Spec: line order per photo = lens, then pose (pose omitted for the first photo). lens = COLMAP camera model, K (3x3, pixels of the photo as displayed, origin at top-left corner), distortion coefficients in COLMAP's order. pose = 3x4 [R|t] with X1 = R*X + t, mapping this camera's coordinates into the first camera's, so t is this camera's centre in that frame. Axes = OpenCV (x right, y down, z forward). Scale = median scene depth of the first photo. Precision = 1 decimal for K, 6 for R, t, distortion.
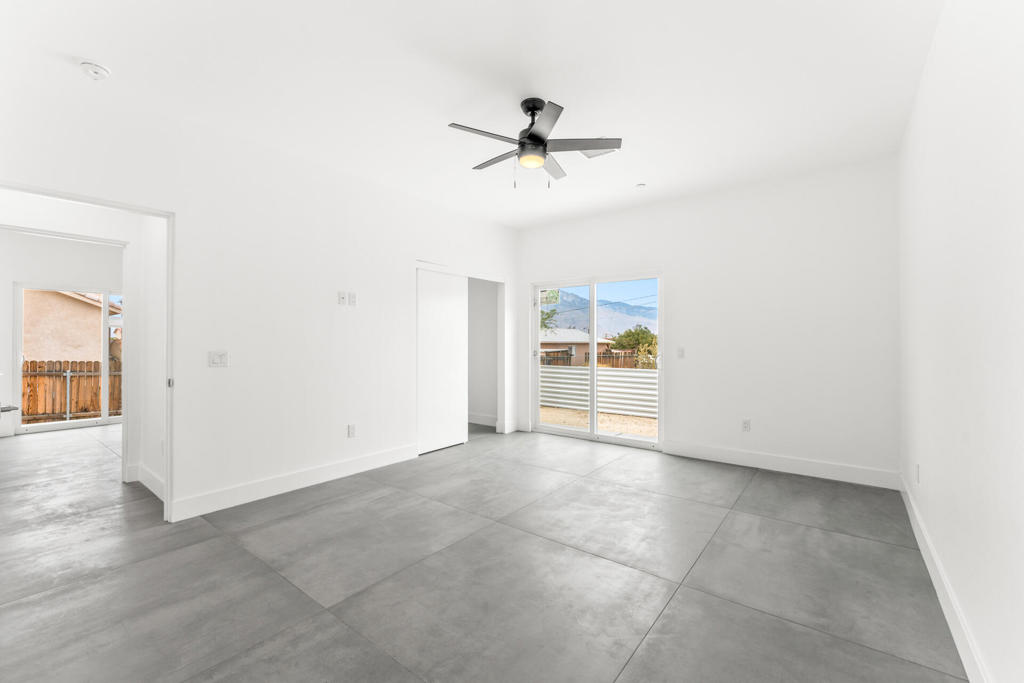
lens RADIAL K [[425.4, 0, 510.2], [0, 425.4, 341.6], [0, 0, 1]] dist [-0.004455, -0.000535]
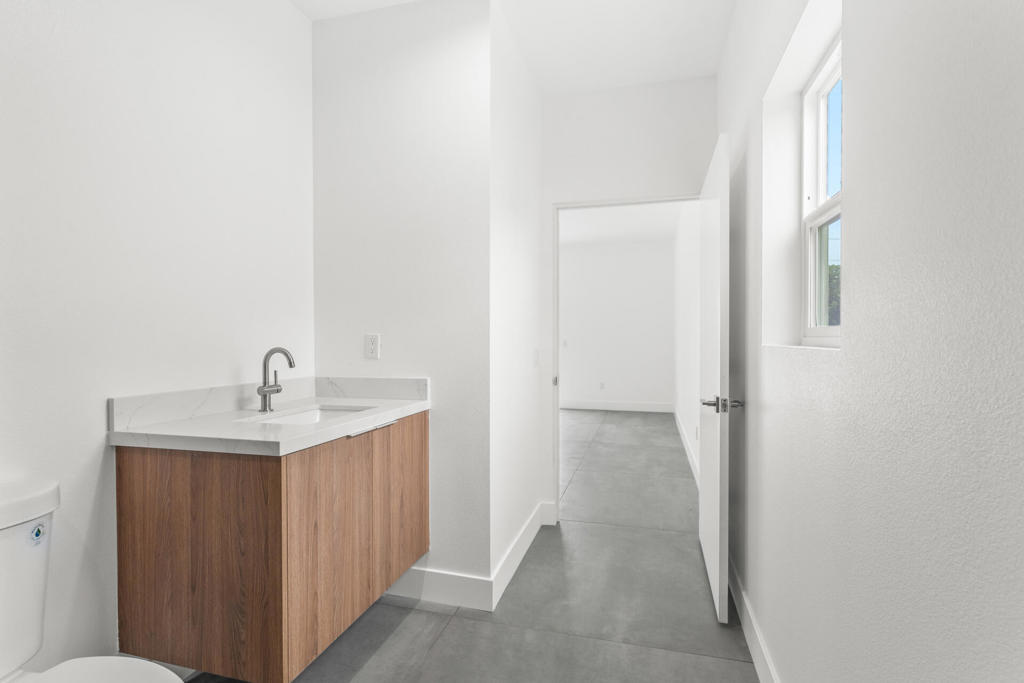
lens RADIAL K [[471.4, 0, 510.6], [0, 471.4, 339.2], [0, 0, 1]] dist [0.000712, 0.000010]
pose [[0.930220, -0.004981, 0.366968, -2.265583], [0.002222, 0.999966, 0.007940, -0.007853], [-0.366995, -0.006570, 0.930200, -2.927676]]
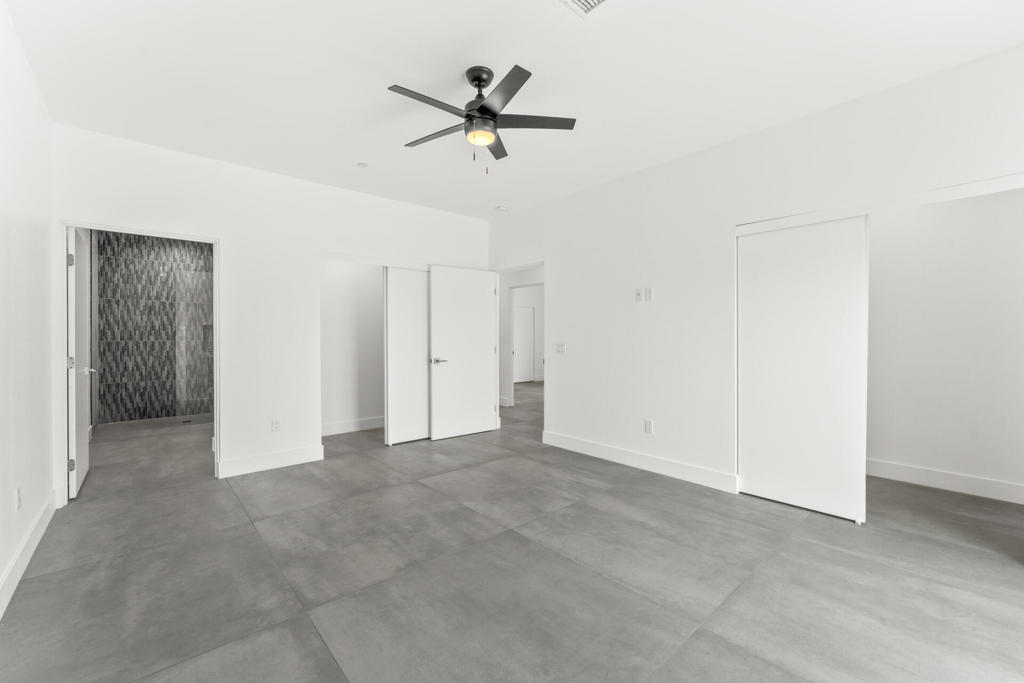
lens RADIAL K [[414.1, 0, 509.6], [0, 414.1, 336.9], [0, 0, 1]] dist [-0.001397, -0.000701]
pose [[-0.178099, -0.002254, -0.984010, 0.721605], [0.003774, 0.999988, -0.002974, 0.001746], [0.984005, -0.004244, -0.178088, 0.967480]]
